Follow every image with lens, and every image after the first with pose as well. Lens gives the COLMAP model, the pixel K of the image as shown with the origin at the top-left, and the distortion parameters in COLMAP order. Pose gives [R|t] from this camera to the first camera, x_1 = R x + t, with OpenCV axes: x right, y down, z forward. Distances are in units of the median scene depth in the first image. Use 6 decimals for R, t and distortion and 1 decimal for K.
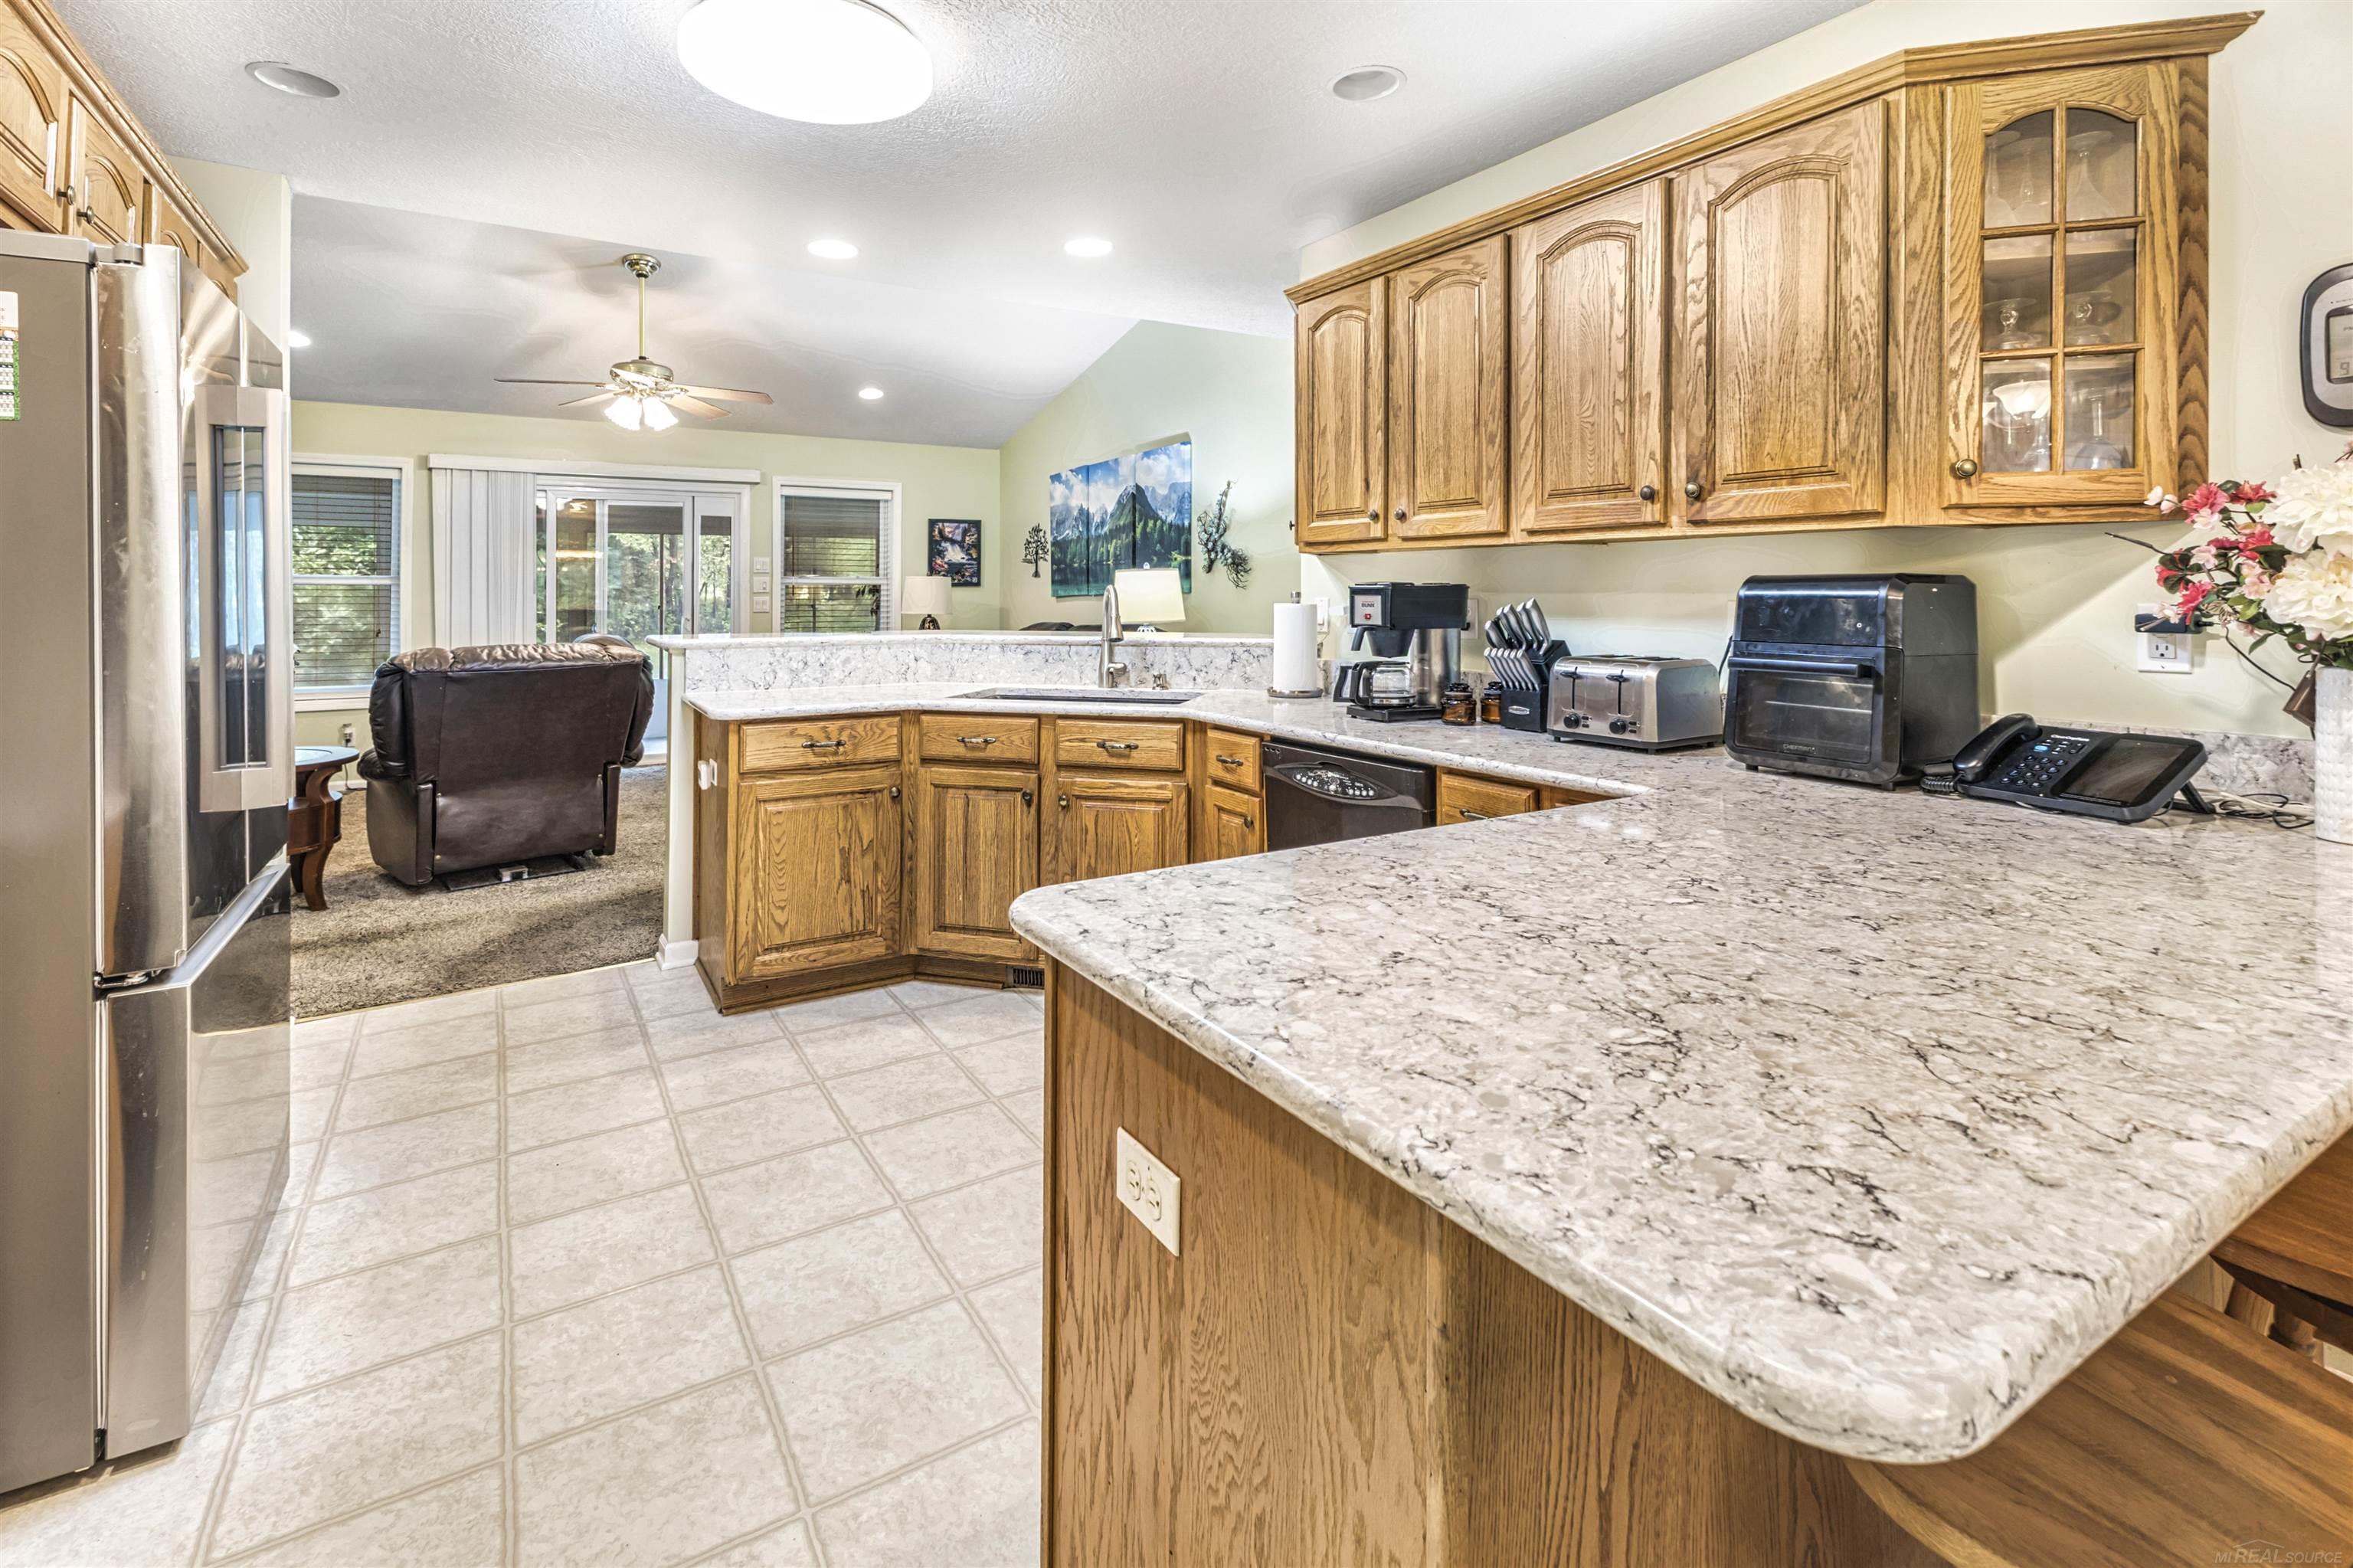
lens RADIAL K [[1030.3, 0, 1106.1], [0, 1030.3, 585.7], [0, 0, 1]] dist [0.017420, -0.000480]
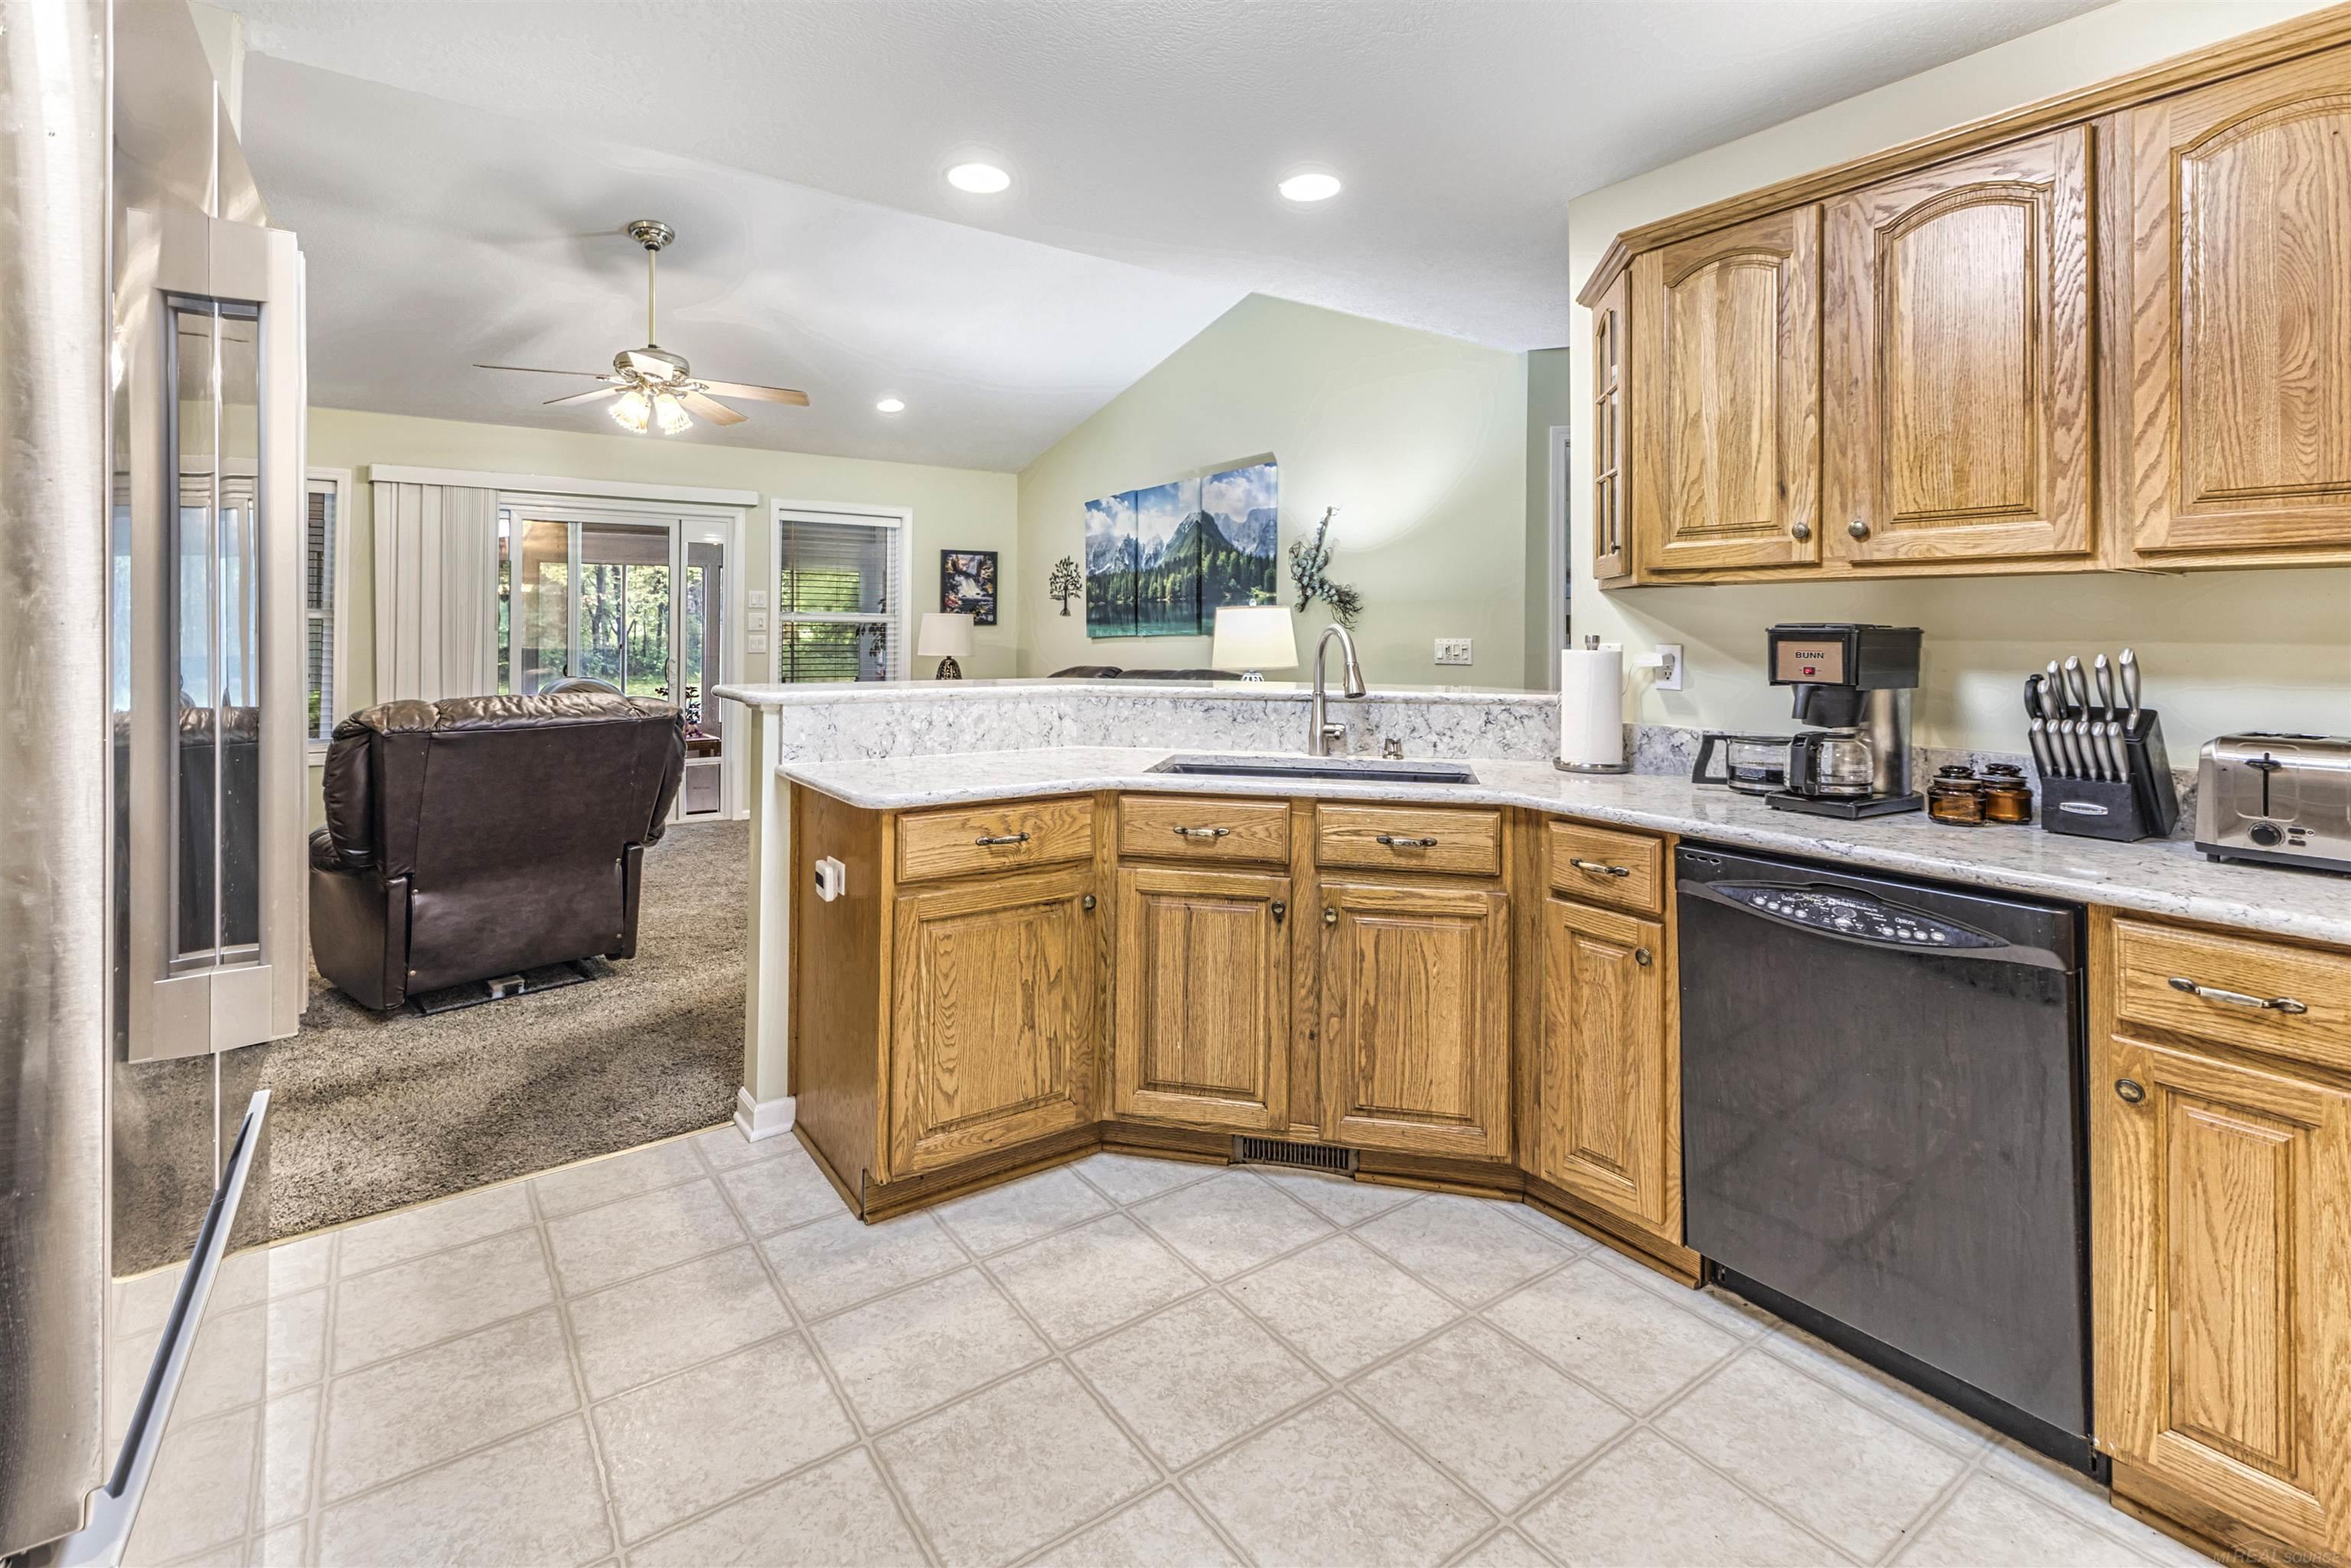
lens RADIAL K [[1029.4, 0, 1103.4], [0, 1029.4, 619.9], [0, 0, 1]] dist [0.017420, -0.000480]
pose [[0.997844, 0.008469, 0.065081, -0.244258], [-0.008082, 0.999948, -0.006216, 0.002409], [-0.065131, 0.005676, 0.997861, 0.261970]]
